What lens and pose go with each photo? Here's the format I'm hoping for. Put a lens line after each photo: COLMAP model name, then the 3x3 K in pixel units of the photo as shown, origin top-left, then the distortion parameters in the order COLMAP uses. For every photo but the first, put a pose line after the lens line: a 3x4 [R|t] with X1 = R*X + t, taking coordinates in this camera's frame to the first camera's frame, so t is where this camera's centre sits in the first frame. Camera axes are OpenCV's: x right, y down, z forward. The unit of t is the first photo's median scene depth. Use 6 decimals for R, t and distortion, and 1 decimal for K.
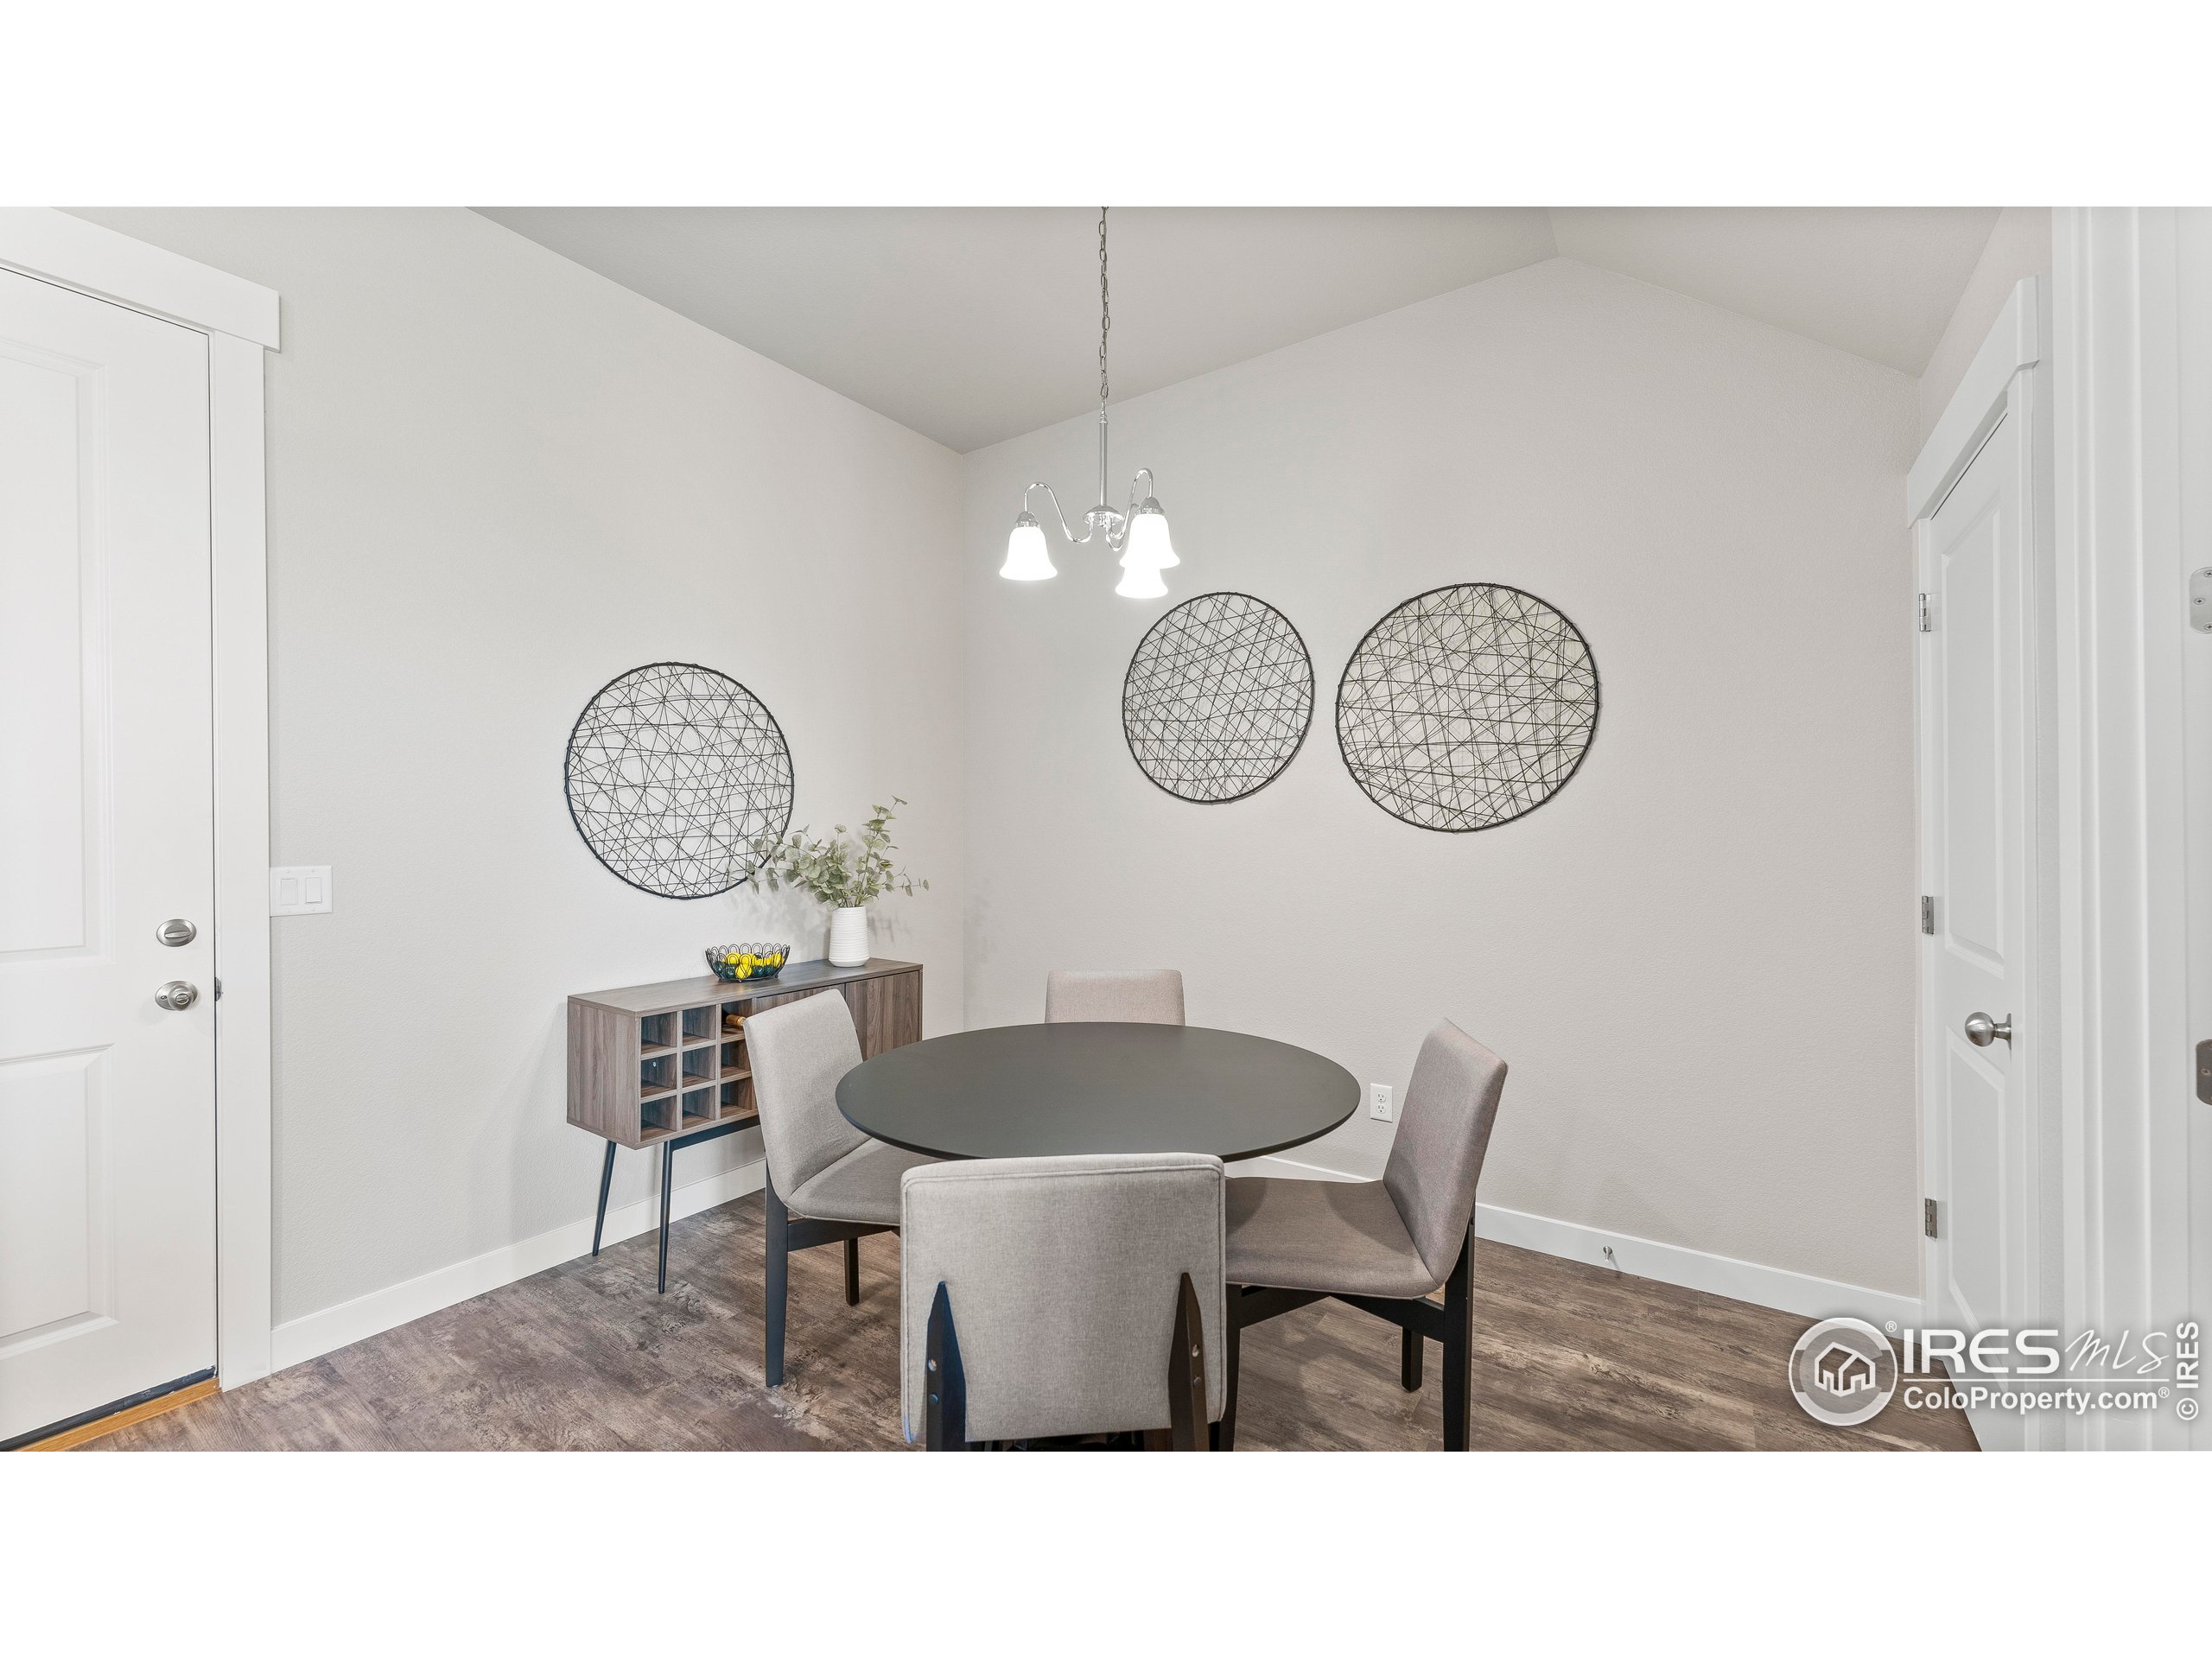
lens RADIAL K [[905.0, 0, 1102.5], [0, 905.0, 823.2], [0, 0, 1]] dist [0.001311, -0.000460]
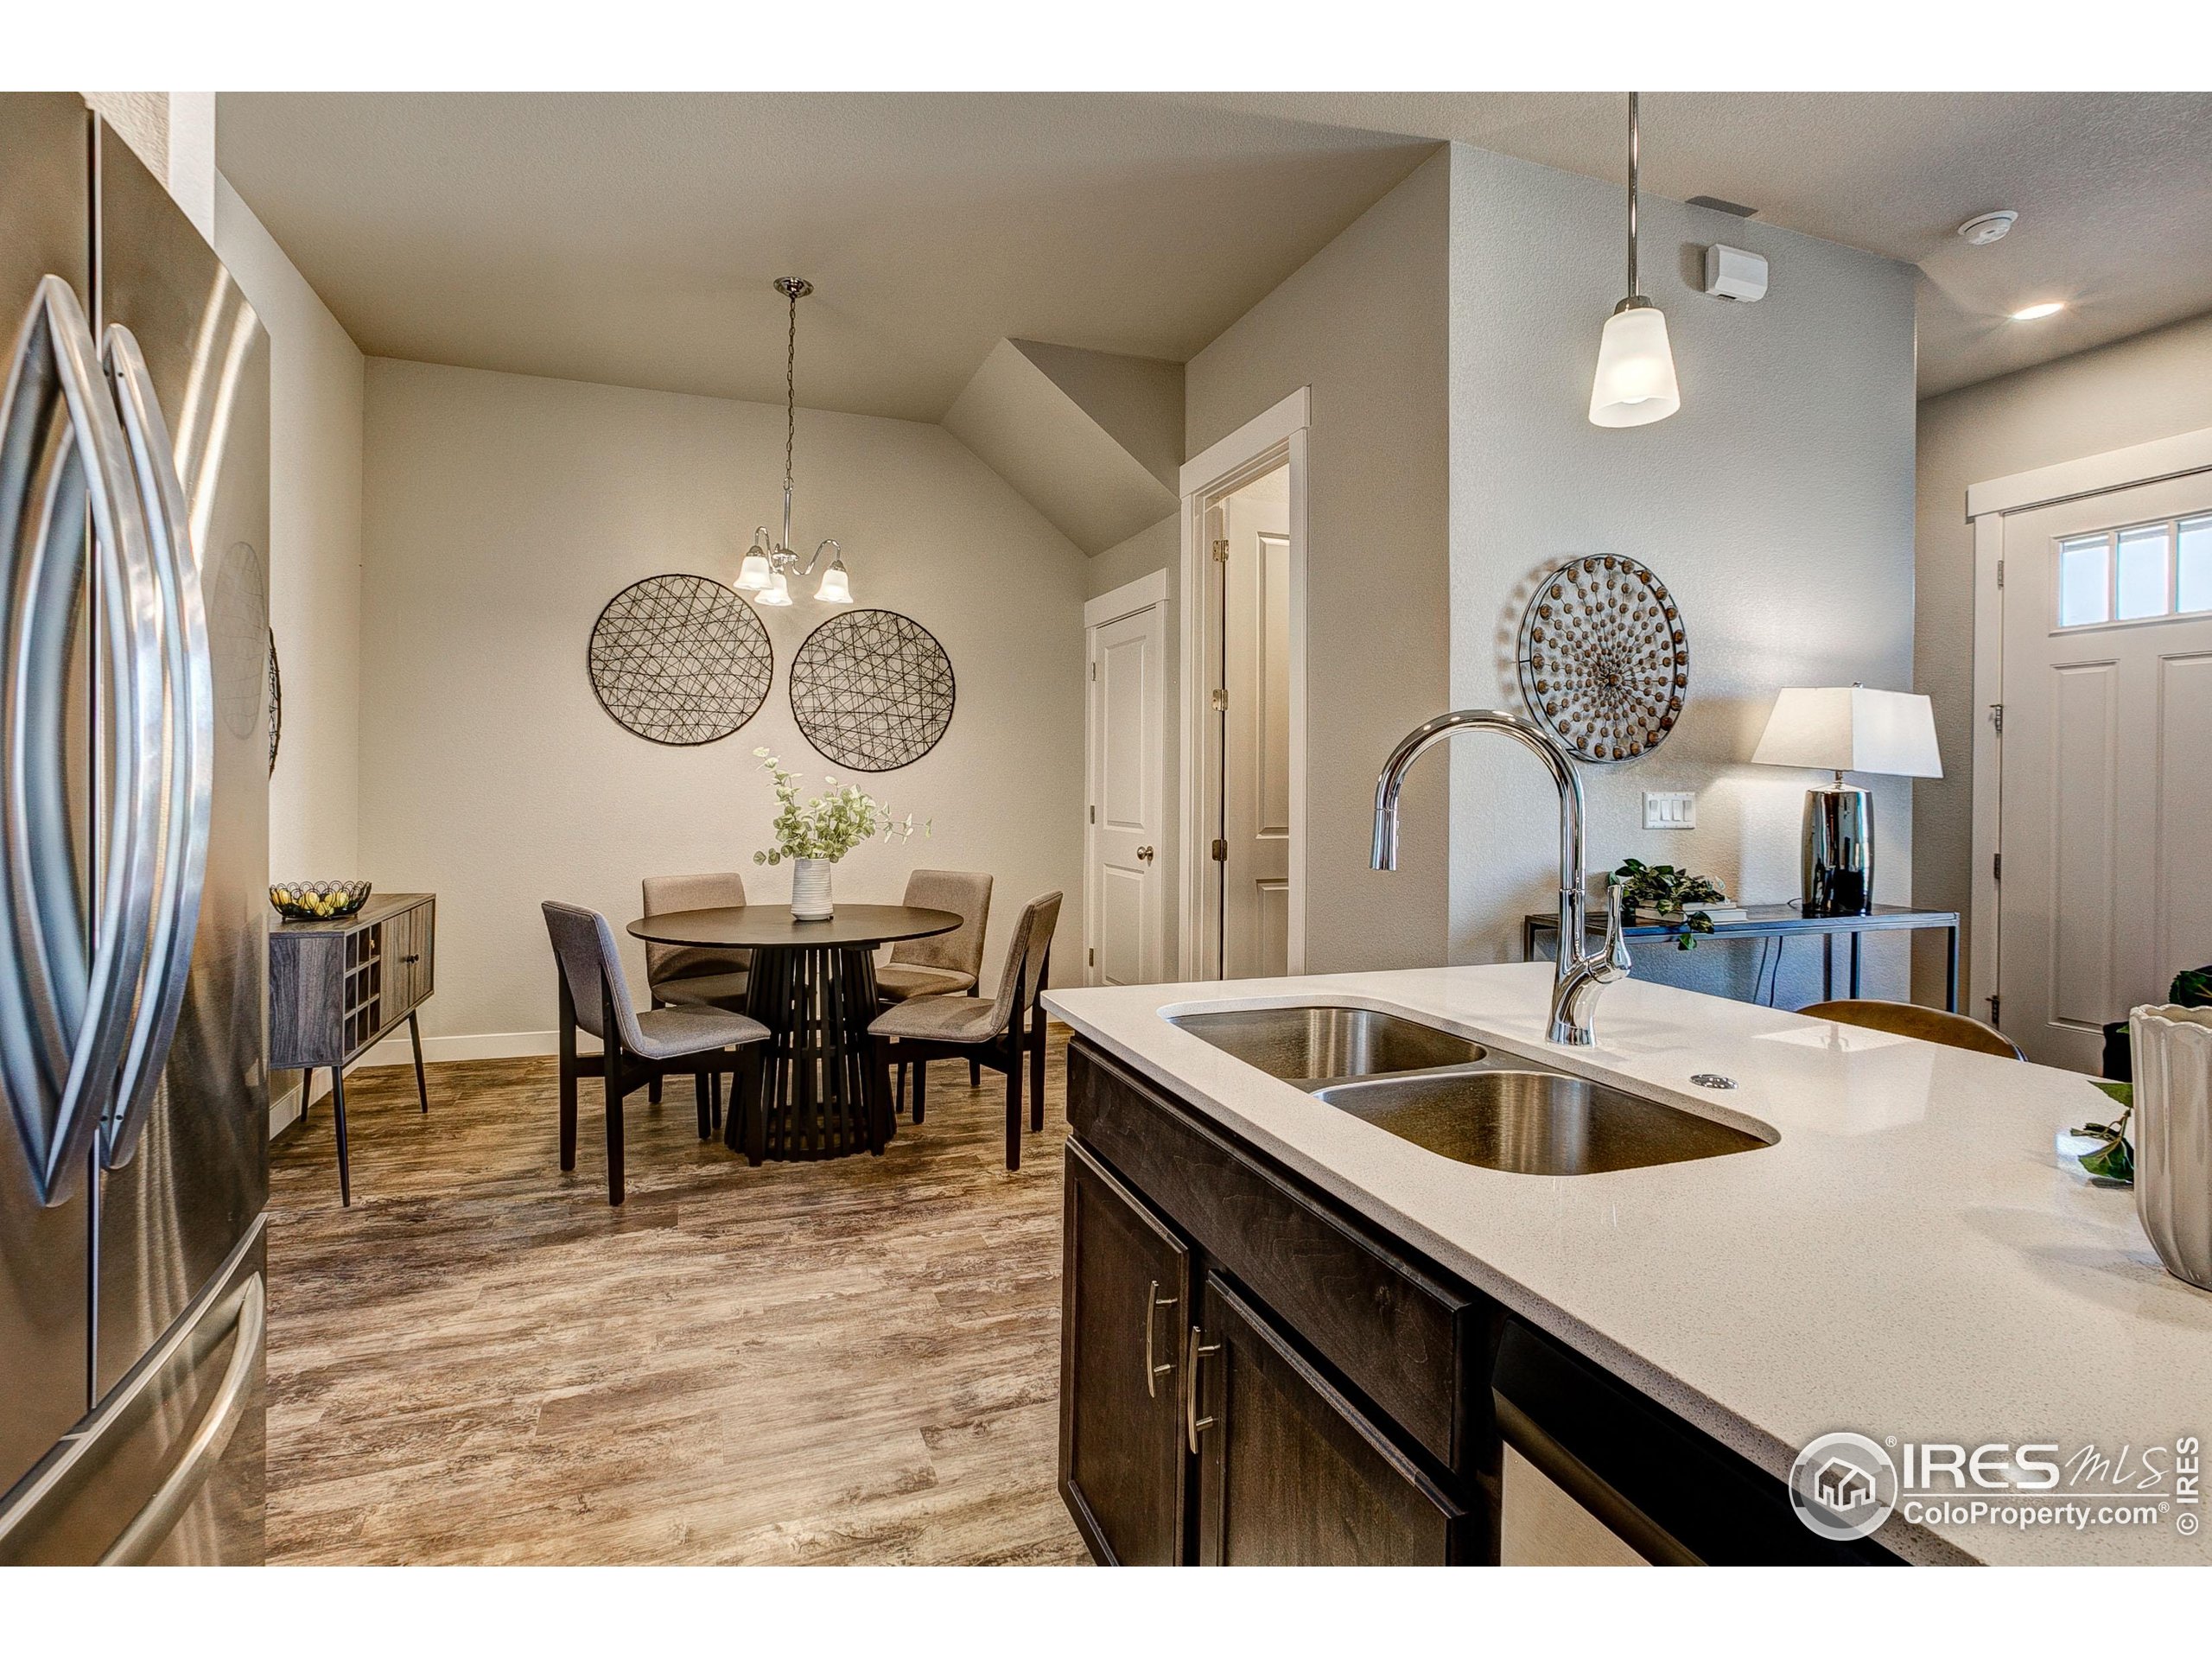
lens RADIAL K [[1059.5, 0, 1082.0], [0, 1059.5, 767.1], [0, 0, 1]] dist [-0.012902, 0.005390]
pose [[0.584141, 0.020645, 0.811389, -0.798515], [-0.017754, 0.999762, -0.012656, 0.016662], [-0.811458, -0.007013, 0.584369, -0.303092]]
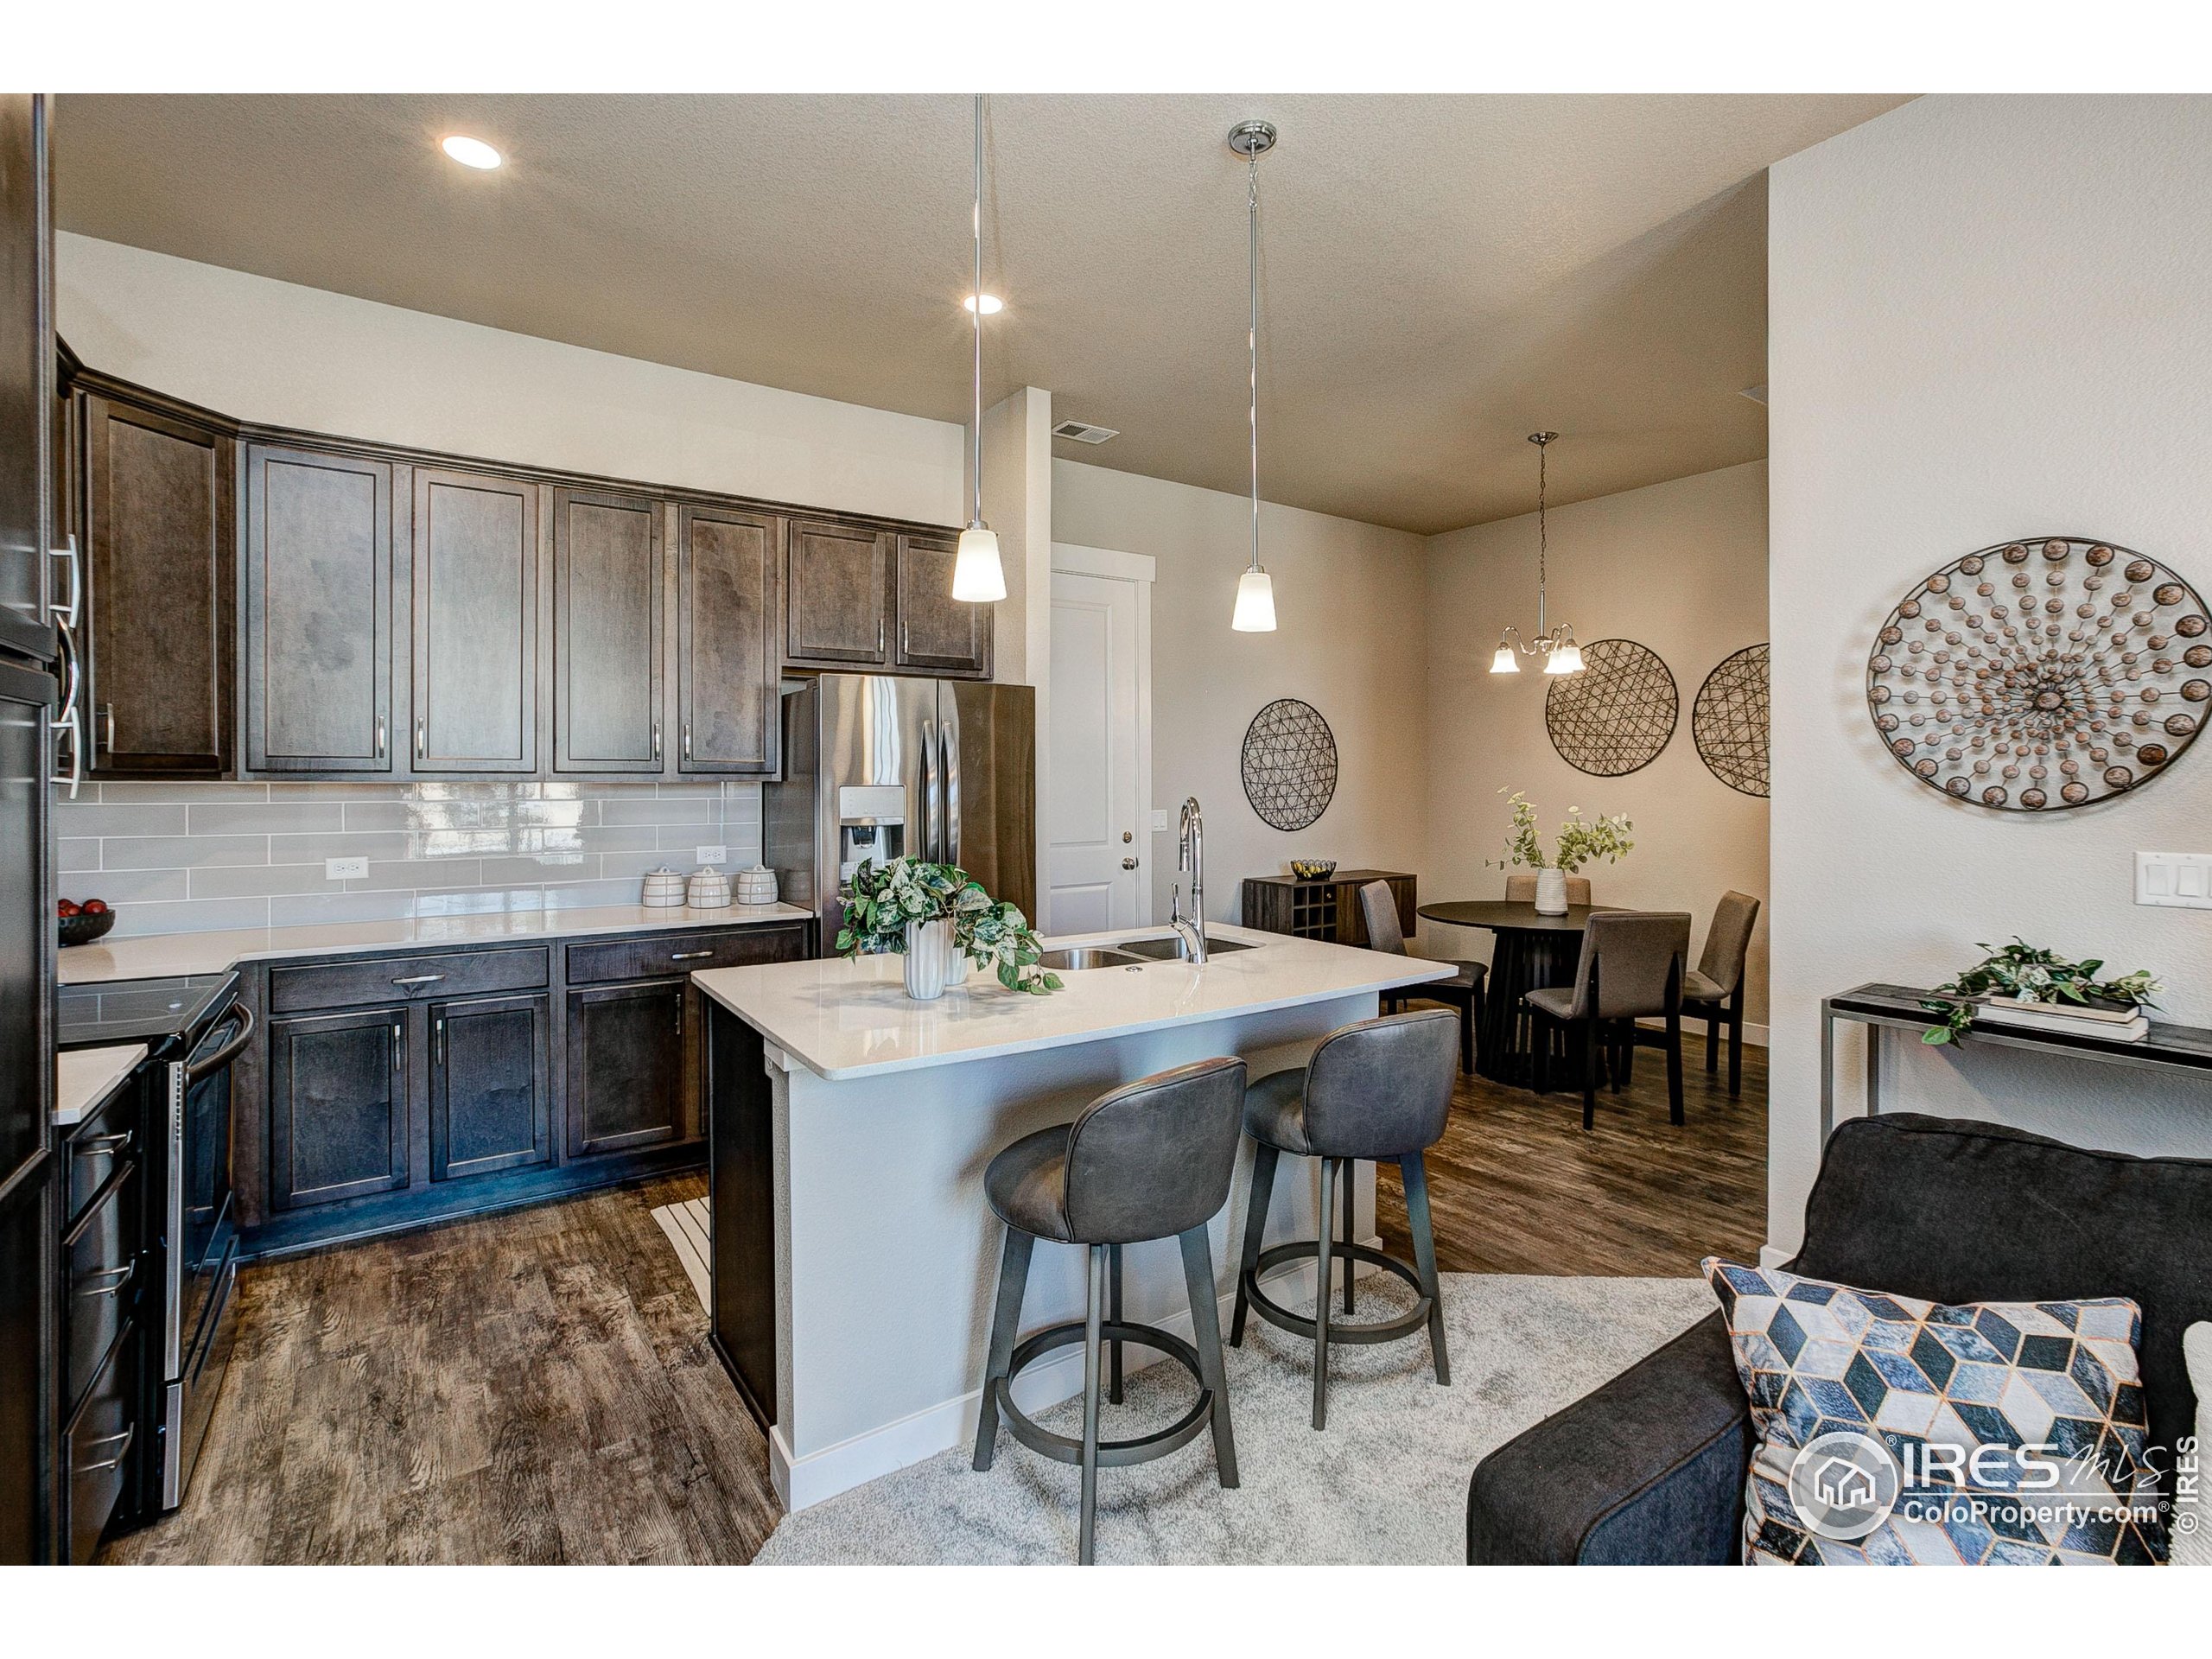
lens RADIAL K [[1059.5, 0, 1152.7], [0, 1059.5, 771.3], [0, 0, 1]] dist [-0.012902, 0.005390]
pose [[0.951951, 0.001480, -0.306248, -0.073795], [-0.000368, 0.999993, 0.003691, -0.040765], [0.306252, -0.003401, 0.951945, -1.053013]]
